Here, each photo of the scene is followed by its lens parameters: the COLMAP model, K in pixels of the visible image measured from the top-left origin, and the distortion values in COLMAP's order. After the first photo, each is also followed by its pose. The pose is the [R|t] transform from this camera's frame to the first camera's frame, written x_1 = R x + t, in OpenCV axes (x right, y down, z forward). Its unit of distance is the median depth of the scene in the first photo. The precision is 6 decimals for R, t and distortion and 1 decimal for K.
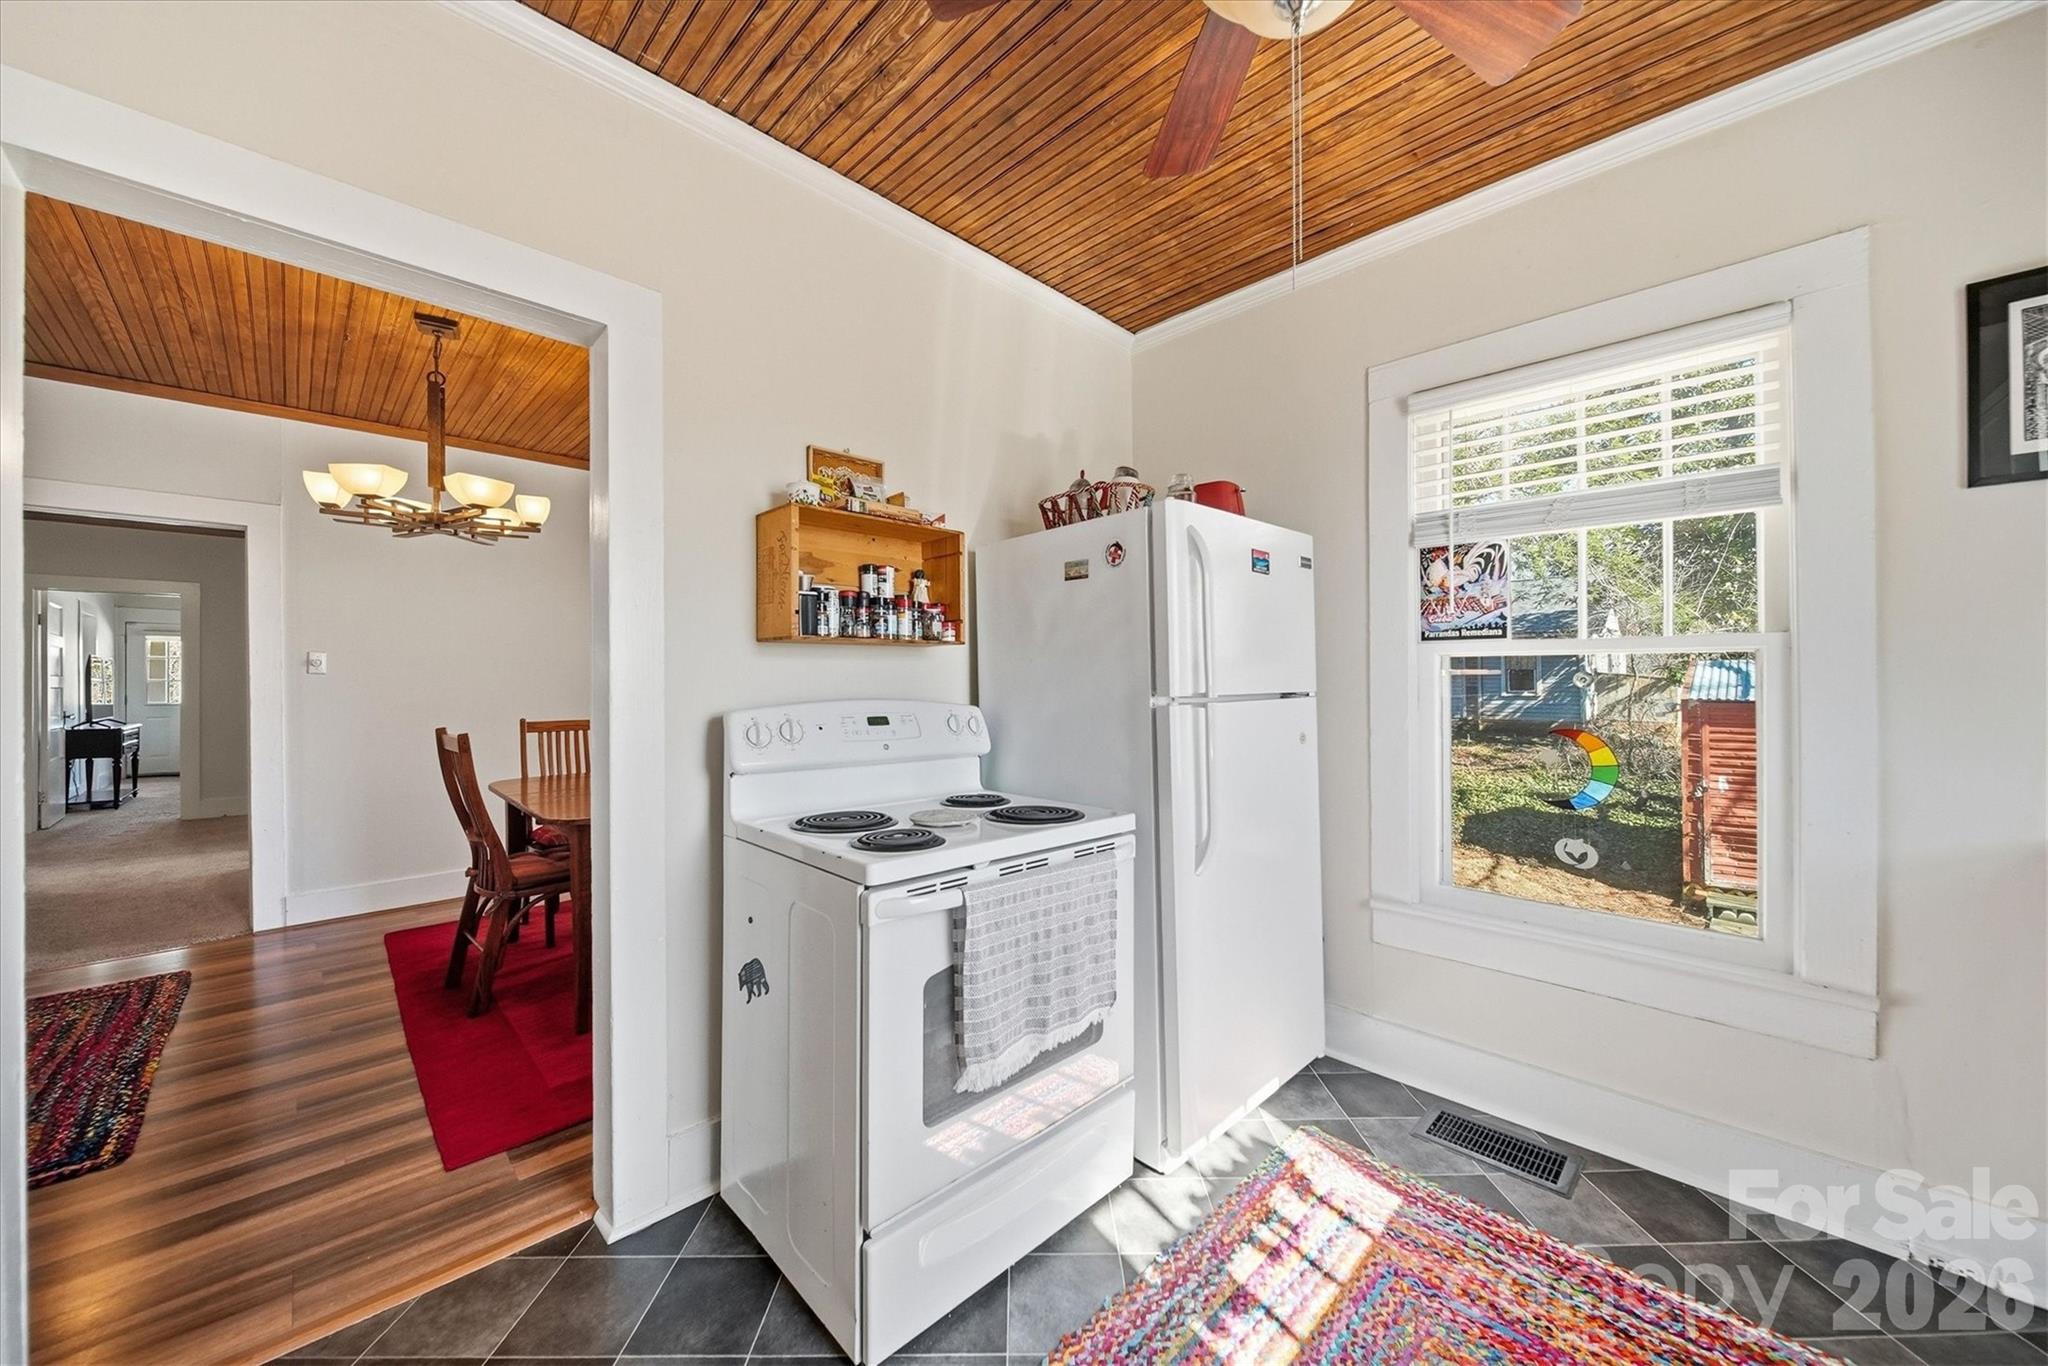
lens RADIAL K [[745.6, 0, 1007.2], [0, 745.6, 680.6], [0, 0, 1]] dist [-0.000771, -0.000280]
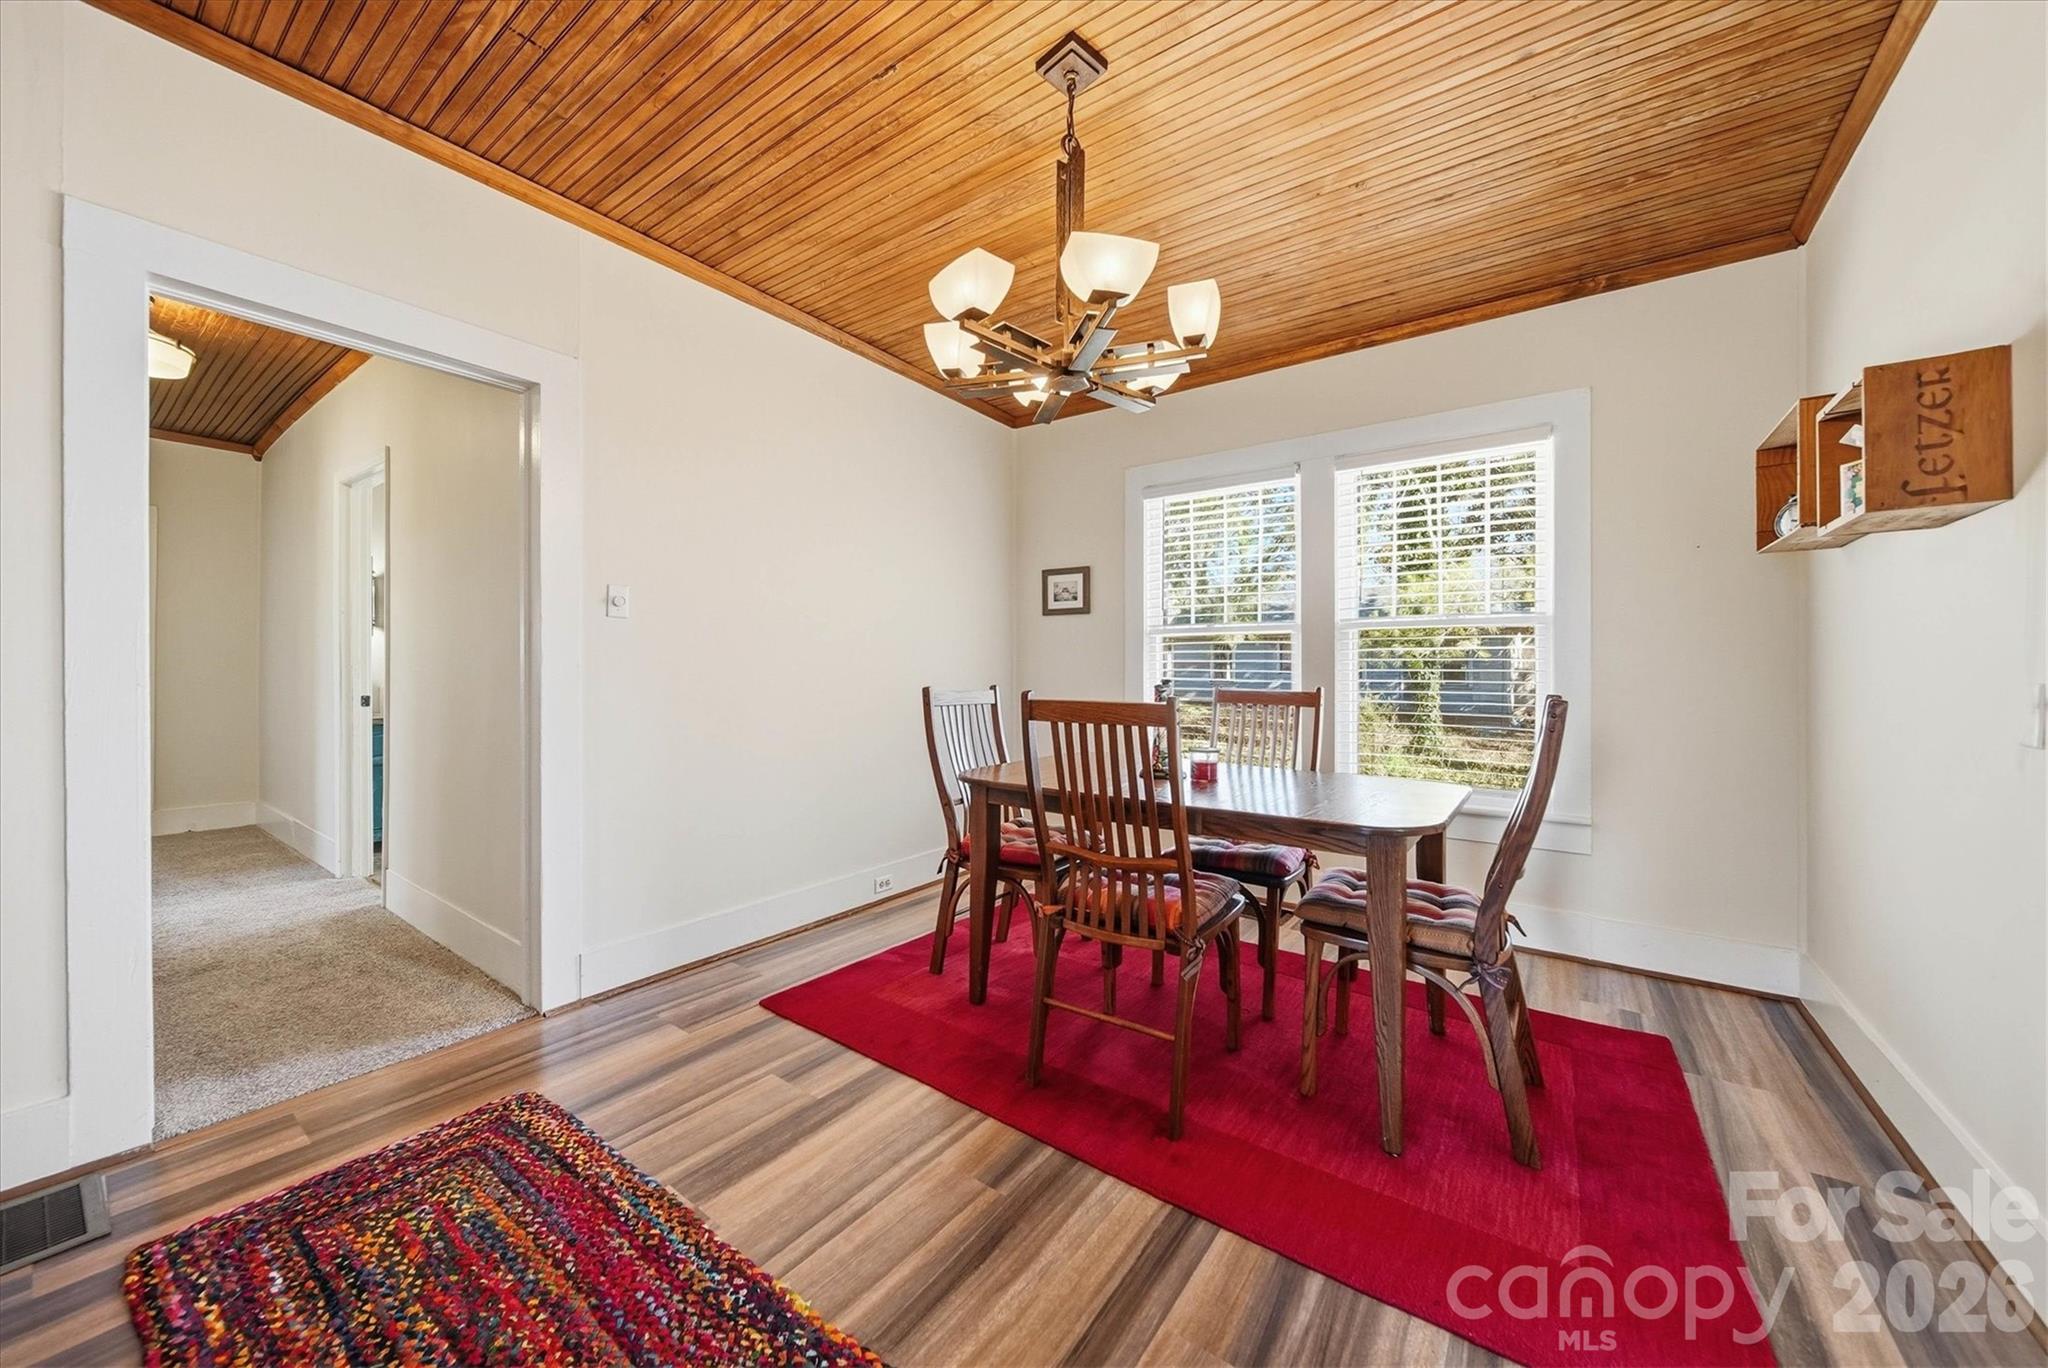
lens RADIAL K [[745.6, 0, 1041.3], [0, 745.6, 676.4], [0, 0, 1]] dist [-0.000771, -0.000280]
pose [[0.983966, 0.009611, 0.178098, -0.942523], [-0.011198, 0.999906, 0.007907, 0.045622], [-0.178006, -0.009774, 0.983981, 0.382369]]
